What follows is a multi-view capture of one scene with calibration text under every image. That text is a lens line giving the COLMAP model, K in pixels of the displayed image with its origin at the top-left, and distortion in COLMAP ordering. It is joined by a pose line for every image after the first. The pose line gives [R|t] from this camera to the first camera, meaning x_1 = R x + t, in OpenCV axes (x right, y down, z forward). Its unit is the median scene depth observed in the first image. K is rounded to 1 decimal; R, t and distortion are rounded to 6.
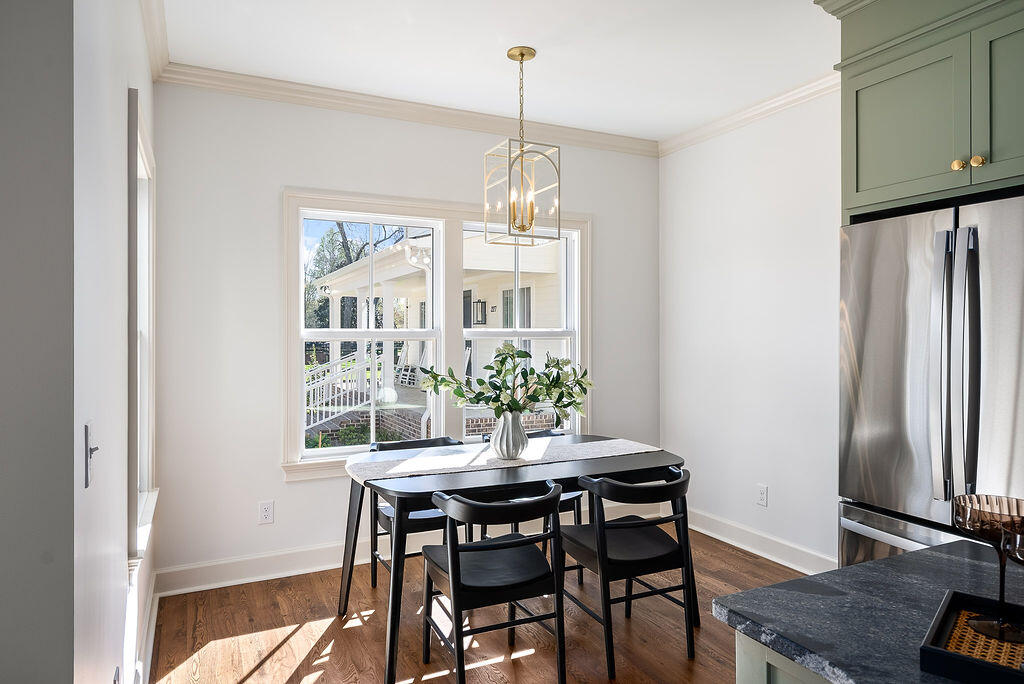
lens RADIAL K [[634.0, 0, 517.5], [0, 634.0, 328.1], [0, 0, 1]] dist [-0.005711, -0.000837]
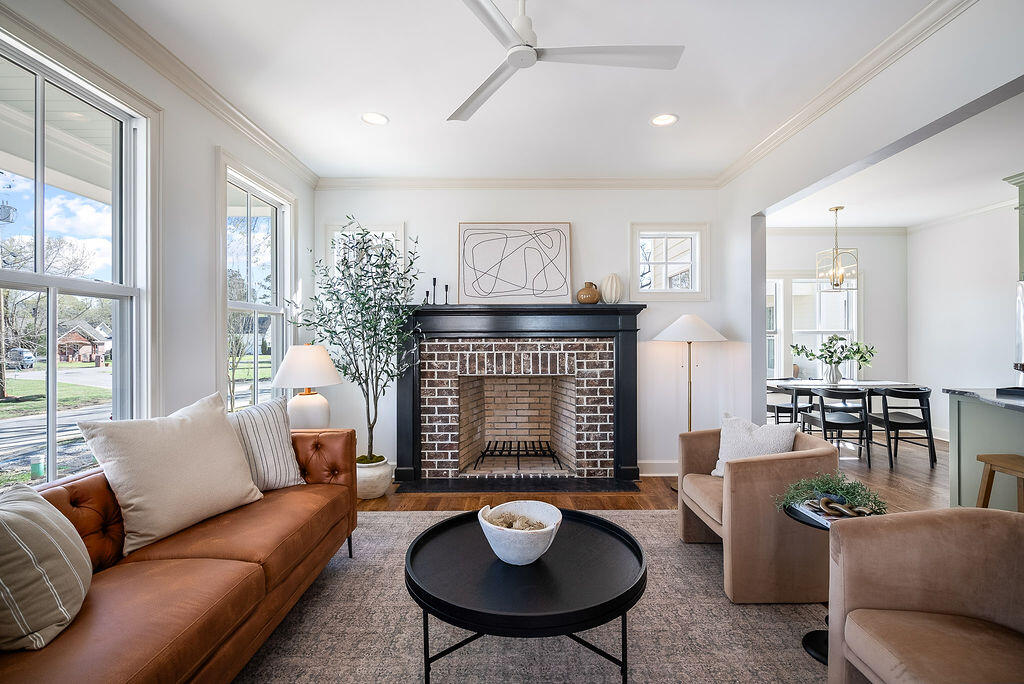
lens RADIAL K [[467.8, 0, 518.2], [0, 467.8, 339.1], [0, 0, 1]] dist [-0.007406, 0.003131]
pose [[0.898927, -0.002021, -0.438094, -0.314004], [0.006105, 0.999950, 0.007914, 0.018756], [0.438056, -0.009788, 0.898894, -1.109383]]
